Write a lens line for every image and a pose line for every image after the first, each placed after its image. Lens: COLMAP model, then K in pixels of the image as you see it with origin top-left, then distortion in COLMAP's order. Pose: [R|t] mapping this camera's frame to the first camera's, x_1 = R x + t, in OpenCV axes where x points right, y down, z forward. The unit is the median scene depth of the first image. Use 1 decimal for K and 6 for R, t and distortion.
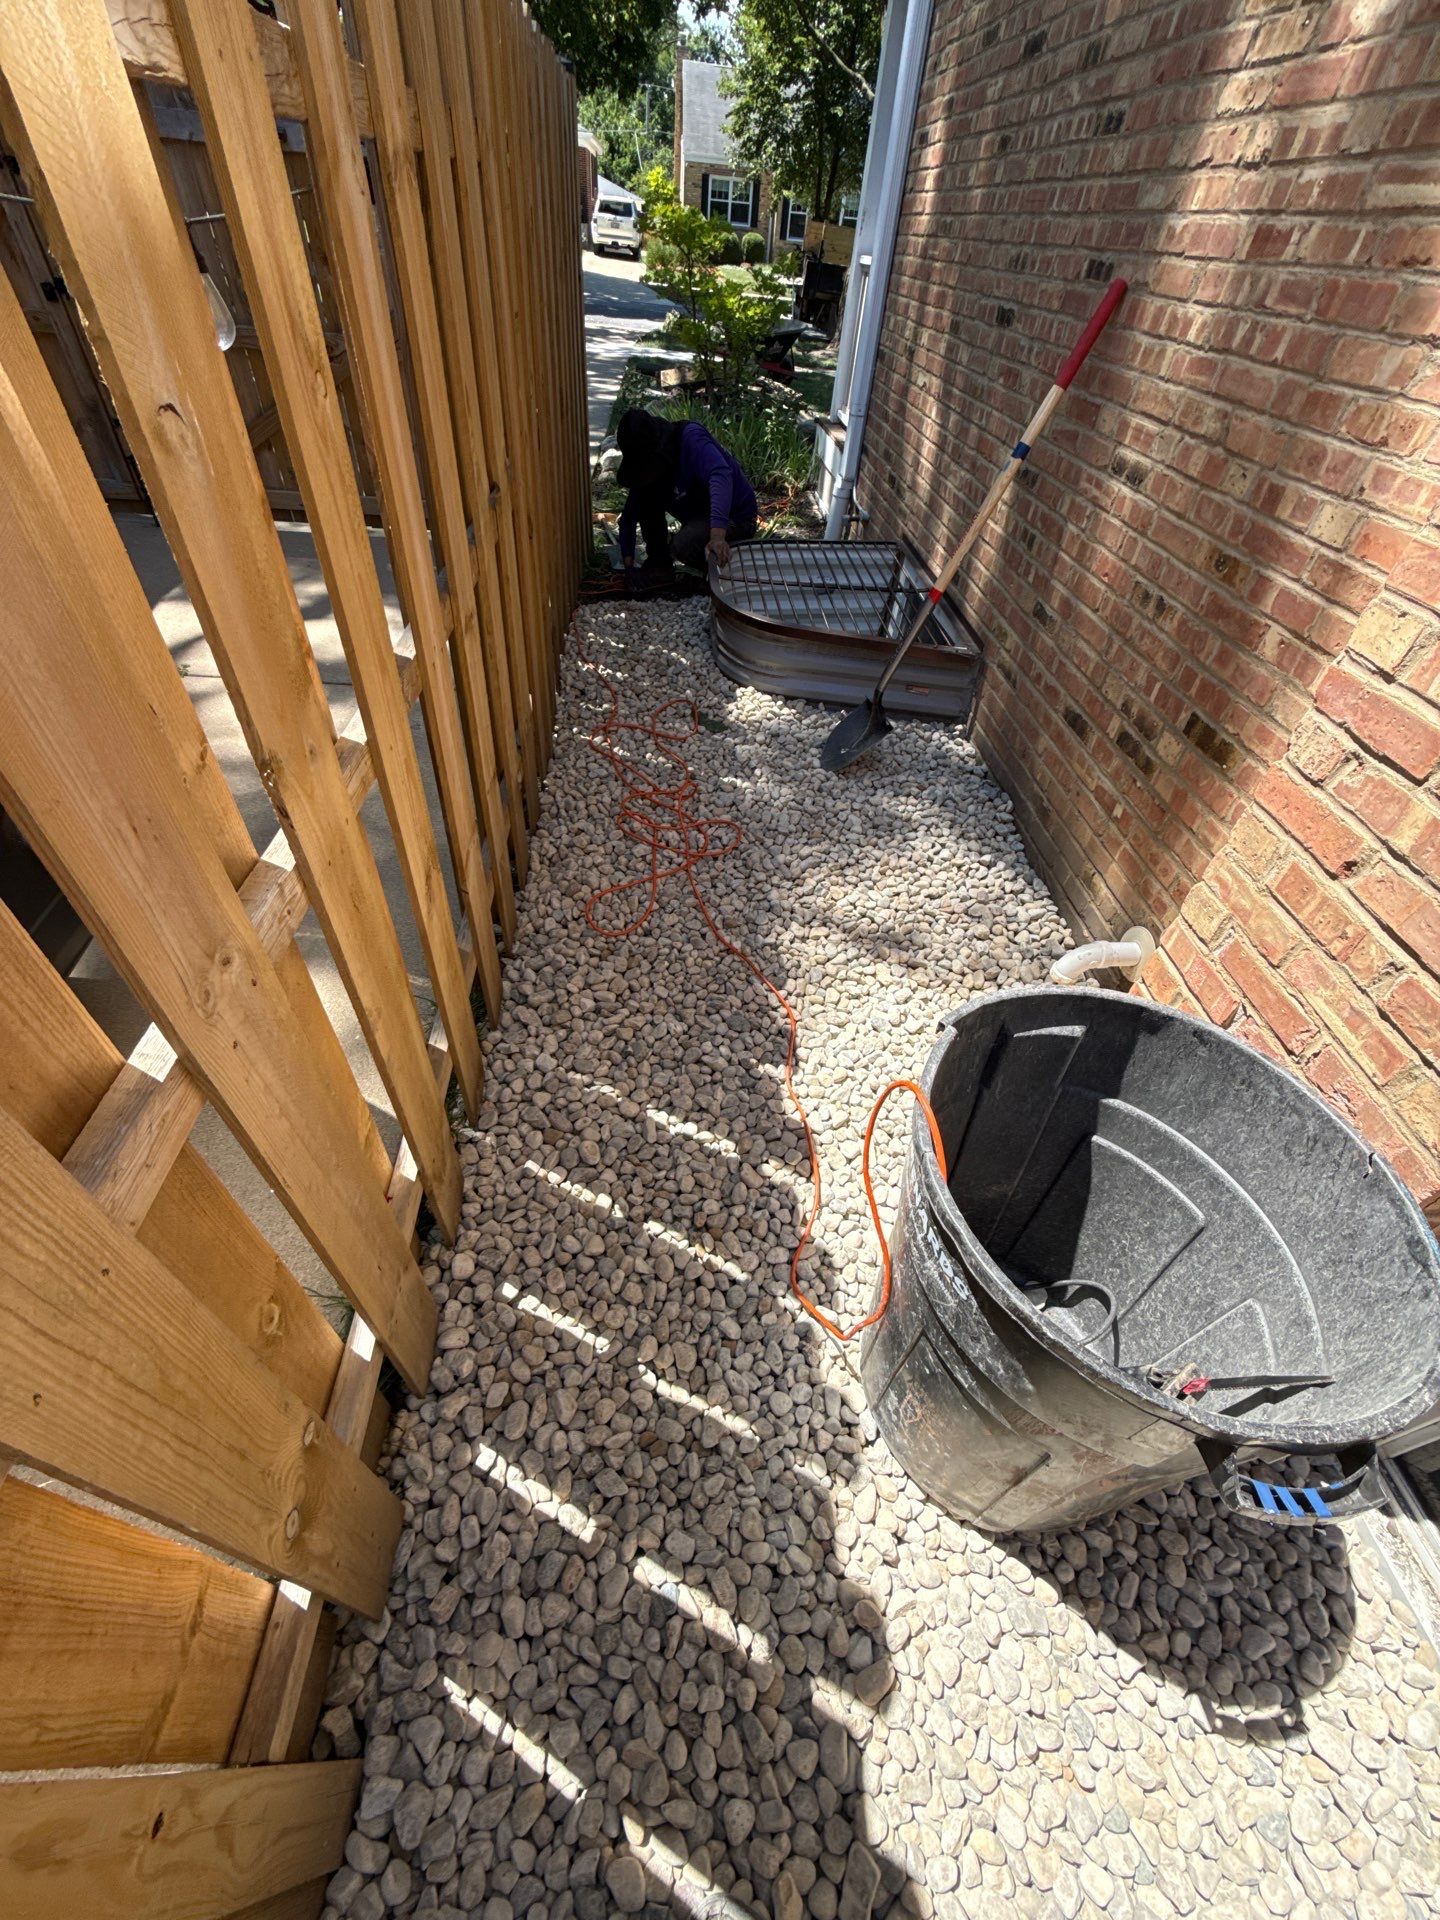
lens RADIAL K [[762.1, 0, 716.8], [0, 762.1, 963.5], [0, 0, 1]] dist [-0.001114, -0.000207]
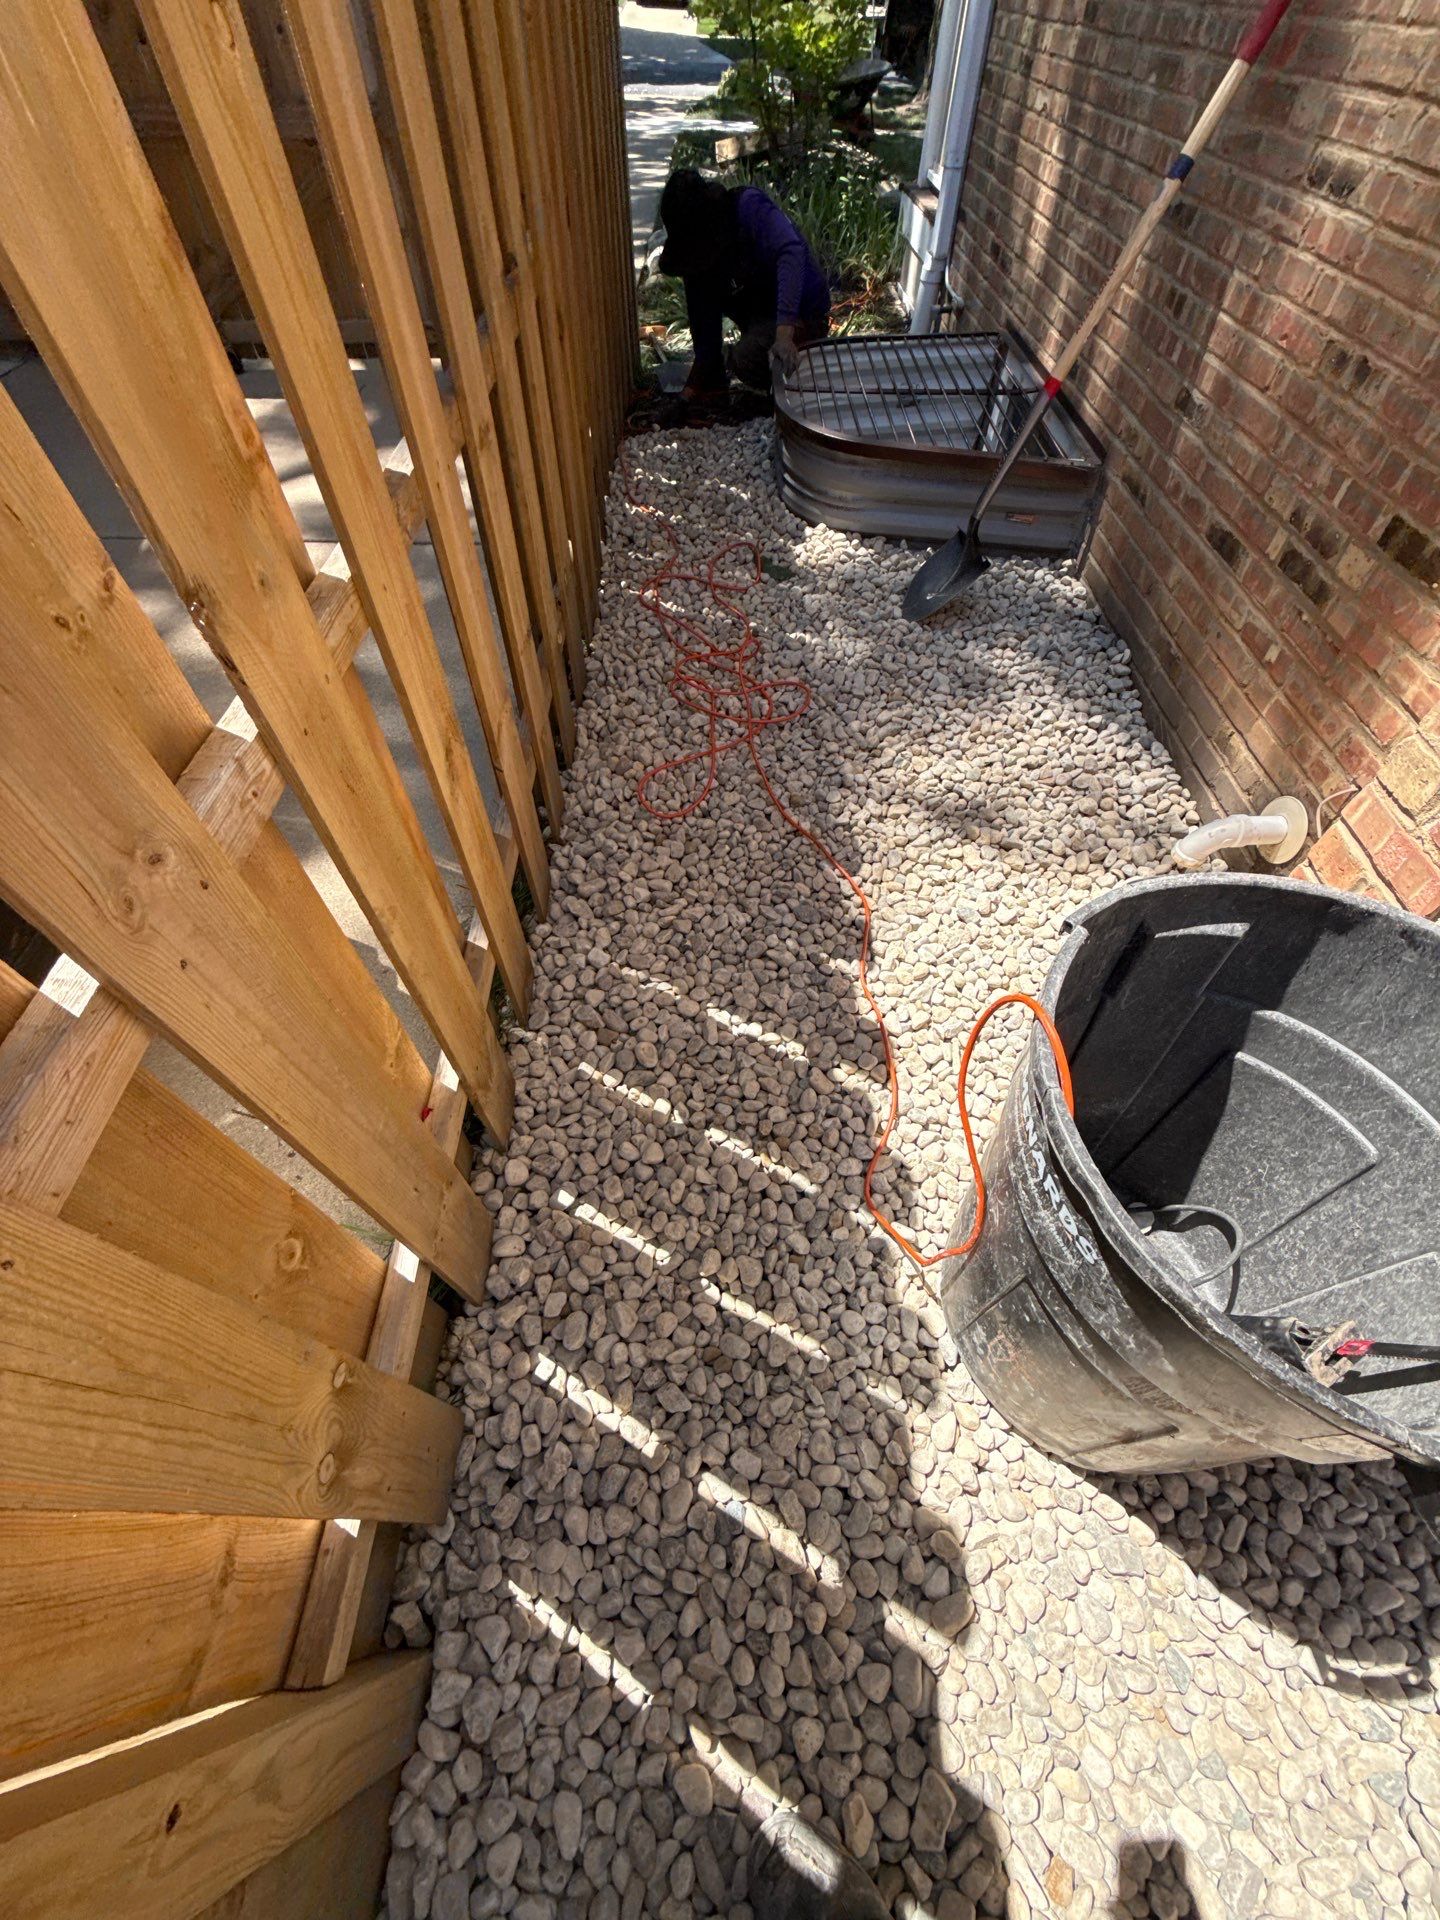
lens RADIAL K [[762.1, 0, 716.1], [0, 762.1, 959.1], [0, 0, 1]] dist [-0.001114, -0.000207]
pose [[0.996418, -0.000215, -0.084565, -0.004131], [0.012734, 0.988976, 0.147530, -0.004717], [0.083601, -0.148079, 0.985436, 0.133900]]
